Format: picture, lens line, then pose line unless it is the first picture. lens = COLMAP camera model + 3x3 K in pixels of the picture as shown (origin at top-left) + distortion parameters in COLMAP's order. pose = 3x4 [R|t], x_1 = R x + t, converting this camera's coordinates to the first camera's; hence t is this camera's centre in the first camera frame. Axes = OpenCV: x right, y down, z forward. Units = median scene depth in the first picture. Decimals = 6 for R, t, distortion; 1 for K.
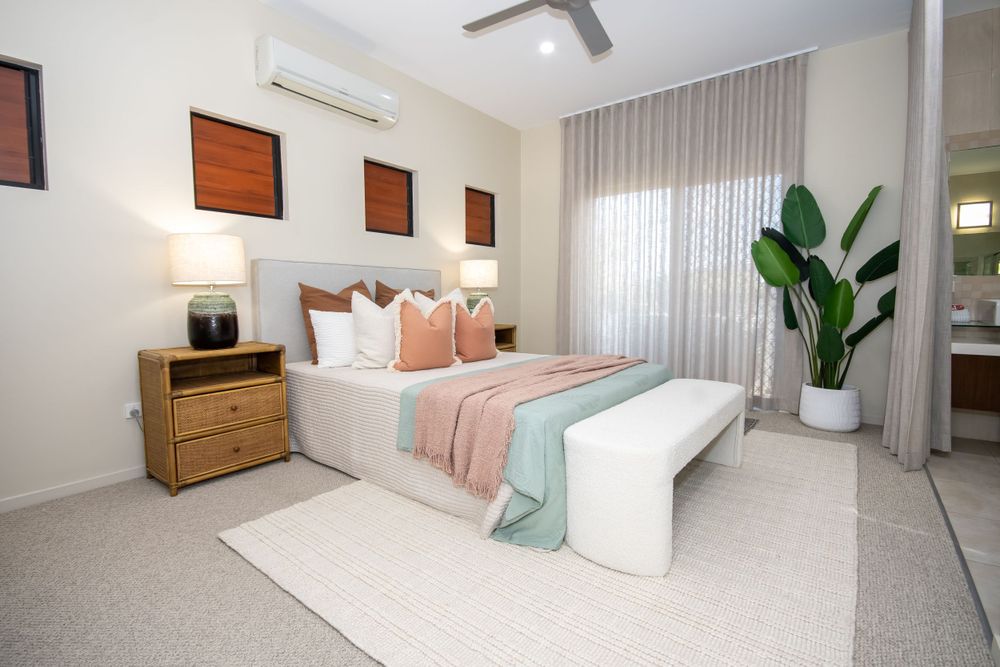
lens RADIAL K [[460.9, 0, 500.0], [0, 460.9, 333.5], [0, 0, 1]] dist [-0.002623, -0.000557]
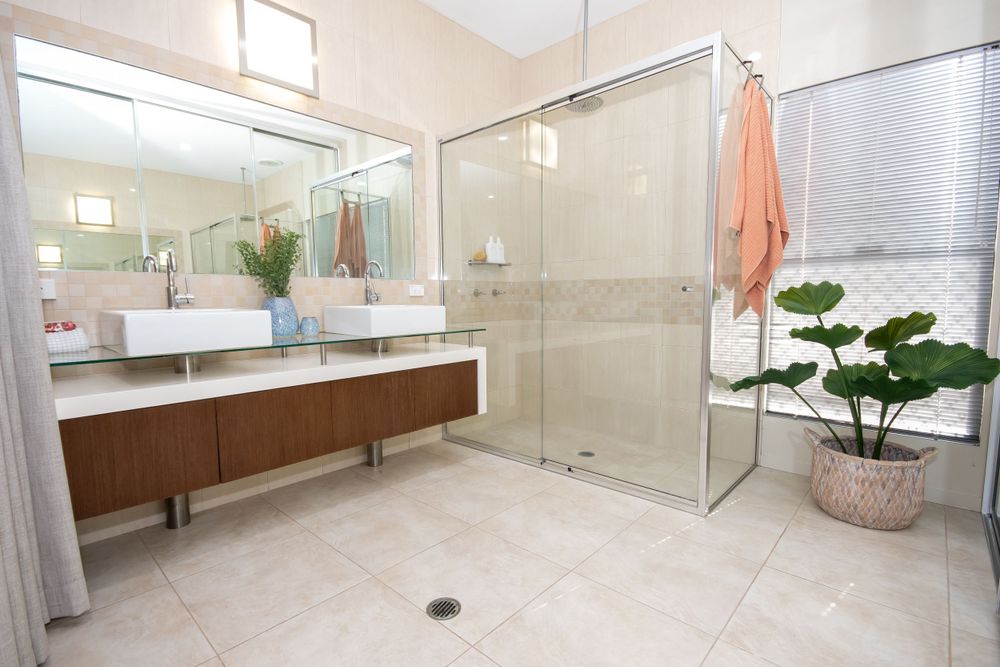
lens RADIAL K [[440.8, 0, 500.0], [0, 440.8, 333.5], [0, 0, 1]] dist [-0.001369, 0.000063]
pose [[0.055363, -0.062453, 0.996511, 0.525633], [0.086607, 0.994581, 0.057520, -0.034683], [-0.994703, 0.083120, 0.060472, 0.474373]]
